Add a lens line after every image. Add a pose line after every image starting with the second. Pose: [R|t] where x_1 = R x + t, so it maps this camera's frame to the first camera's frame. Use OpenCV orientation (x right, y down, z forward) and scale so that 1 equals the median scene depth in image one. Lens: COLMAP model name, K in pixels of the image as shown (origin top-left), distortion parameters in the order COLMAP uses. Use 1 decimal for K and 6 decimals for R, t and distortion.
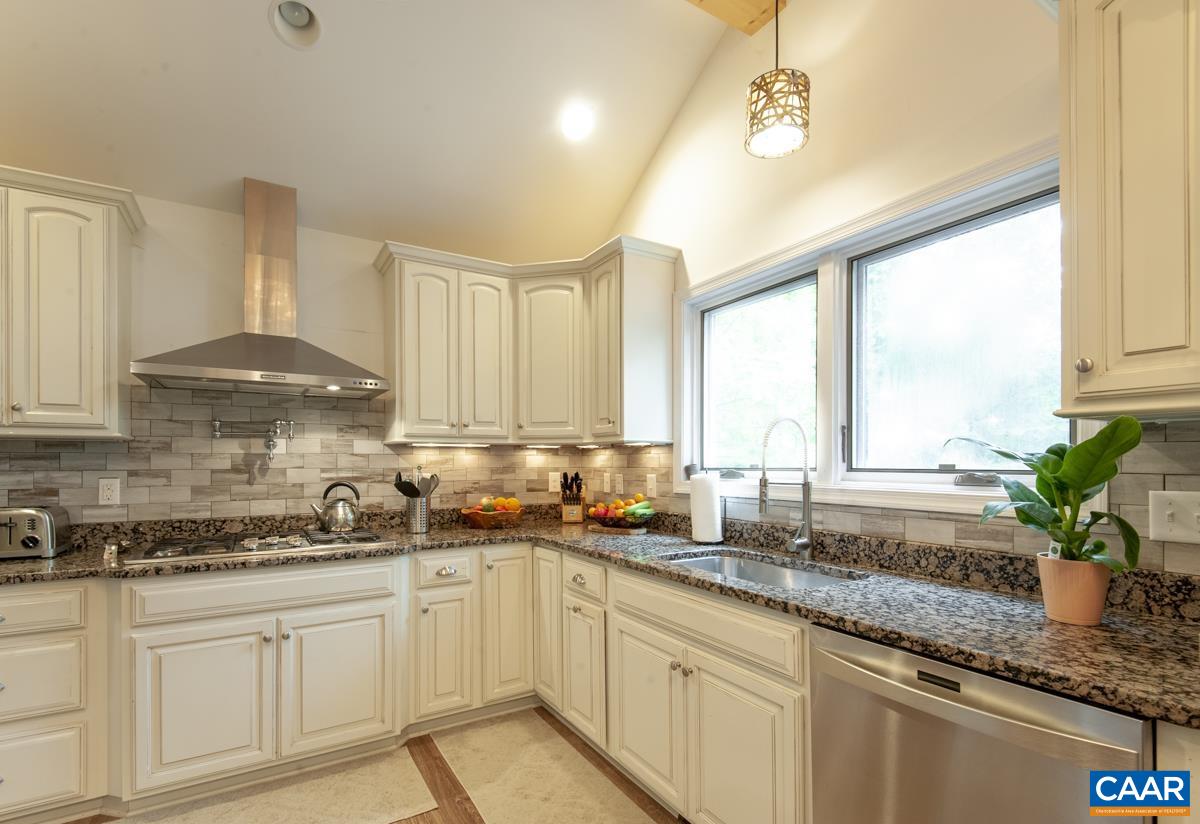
lens RADIAL K [[554.3, 0, 593.5], [0, 554.3, 460.9], [0, 0, 1]] dist [0.000903, 0.000024]
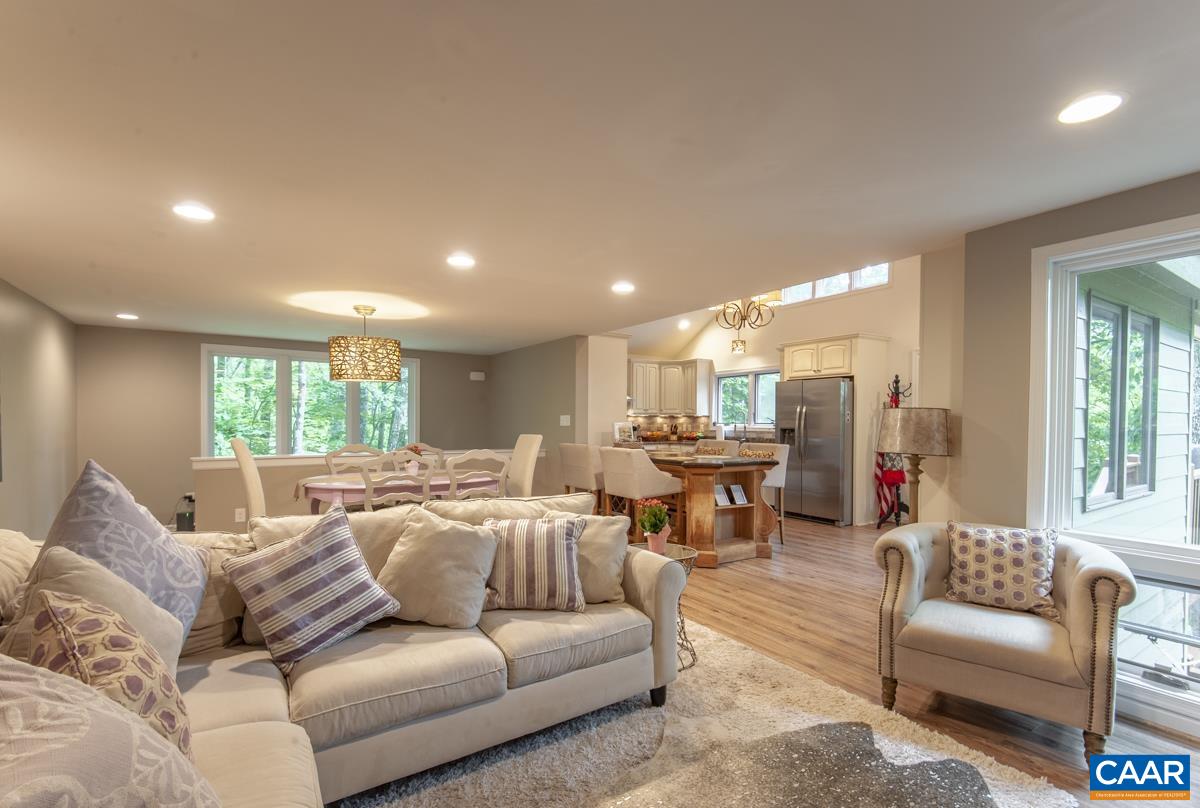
lens RADIAL K [[536.7, 0, 584.1], [0, 536.7, 427.6], [0, 0, 1]] dist [0.001248, 0.000036]
pose [[0.999933, 0.005767, 0.009993, -0.700357], [-0.005935, 0.999839, 0.016918, -0.011085], [-0.009894, -0.016976, 0.999807, -2.436521]]
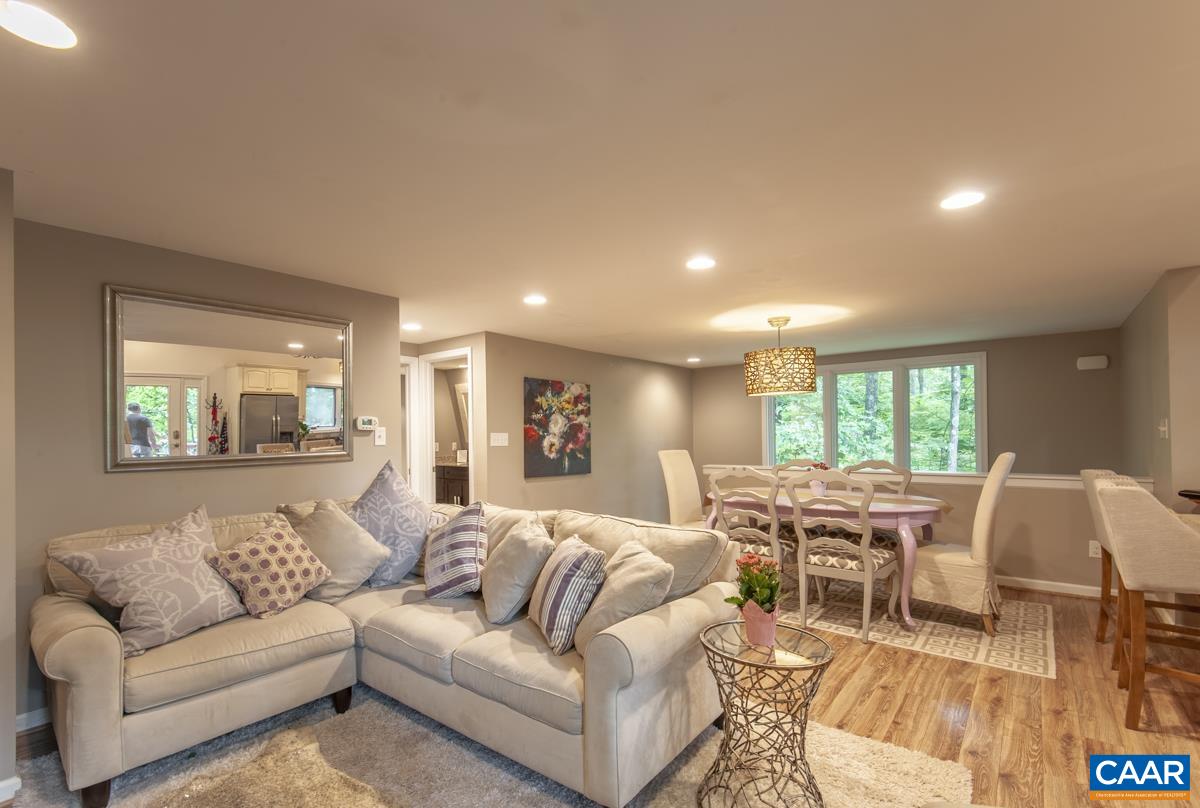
lens RADIAL K [[543.4, 0, 593.5], [0, 543.4, 426.5], [0, 0, 1]] dist [0.000010, -0.000662]
pose [[0.330989, -0.017527, -0.943472, 0.002877], [0.015834, 0.999790, -0.013018, -0.012480], [0.943502, -0.010631, 0.331197, -1.827902]]
